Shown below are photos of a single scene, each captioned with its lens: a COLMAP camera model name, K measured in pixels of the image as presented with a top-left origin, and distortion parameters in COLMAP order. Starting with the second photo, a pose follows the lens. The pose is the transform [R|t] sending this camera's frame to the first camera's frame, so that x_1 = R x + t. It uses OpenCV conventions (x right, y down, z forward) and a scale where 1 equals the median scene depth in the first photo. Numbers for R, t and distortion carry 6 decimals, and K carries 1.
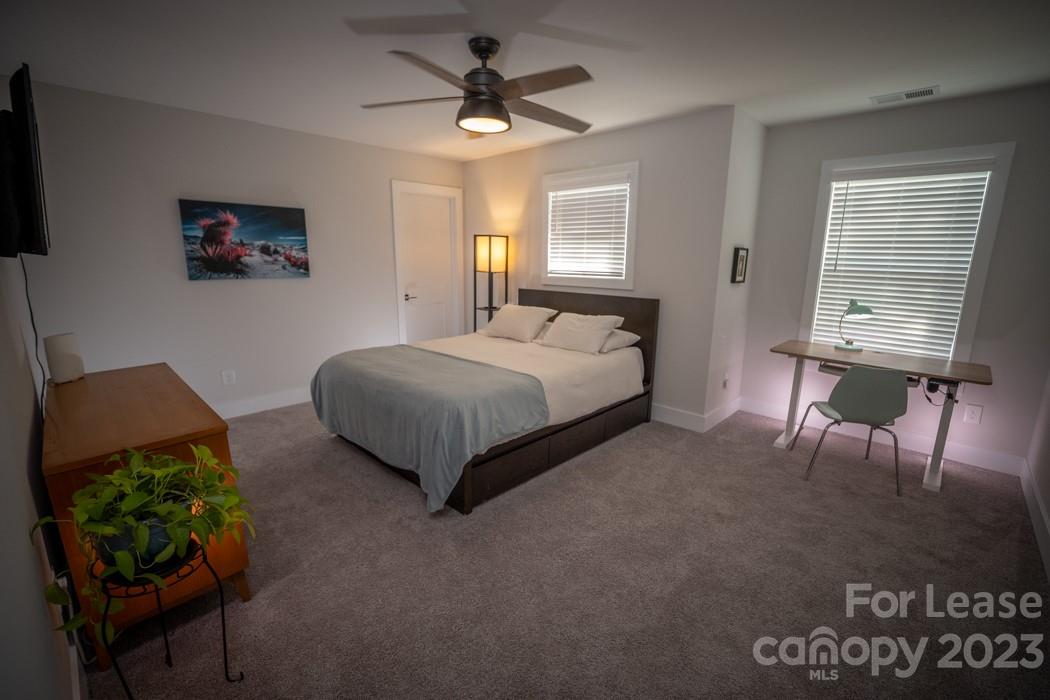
lens RADIAL K [[450.1, 0, 525.9], [0, 450.1, 347.6], [0, 0, 1]] dist [-0.012019, 0.000035]
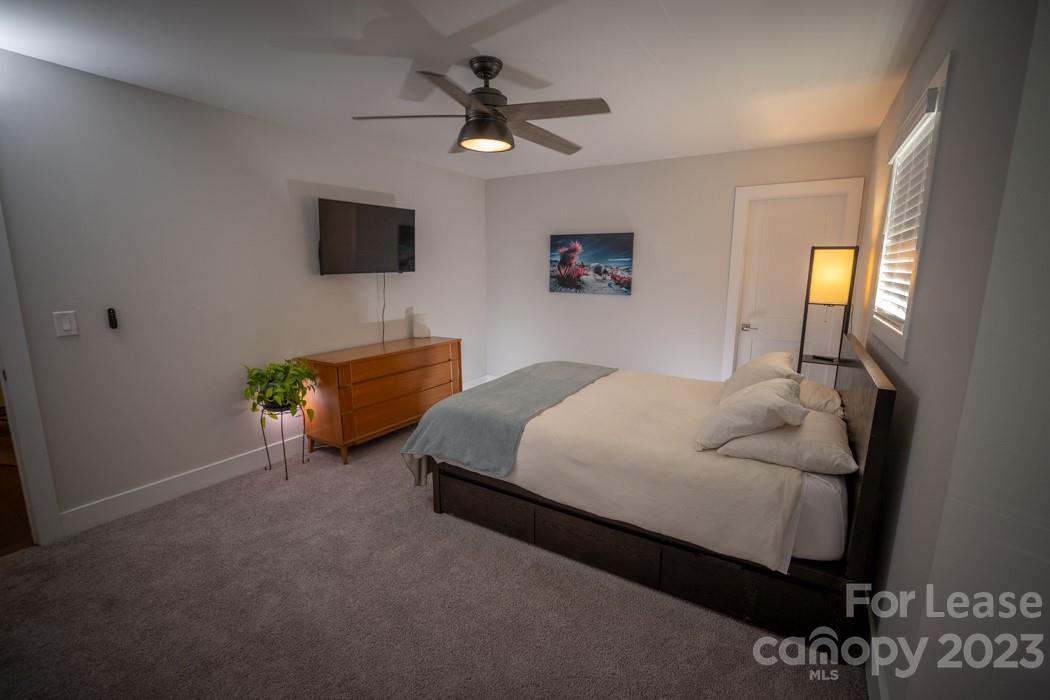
lens RADIAL K [[450.1, 0, 527.1], [0, 450.1, 350.4], [0, 0, 1]] dist [-0.012019, 0.000035]
pose [[0.218805, 0.166559, -0.961448, 0.582373], [-0.202826, 0.971566, 0.122153, -0.120901], [0.954456, 0.168279, 0.246366, 0.570072]]
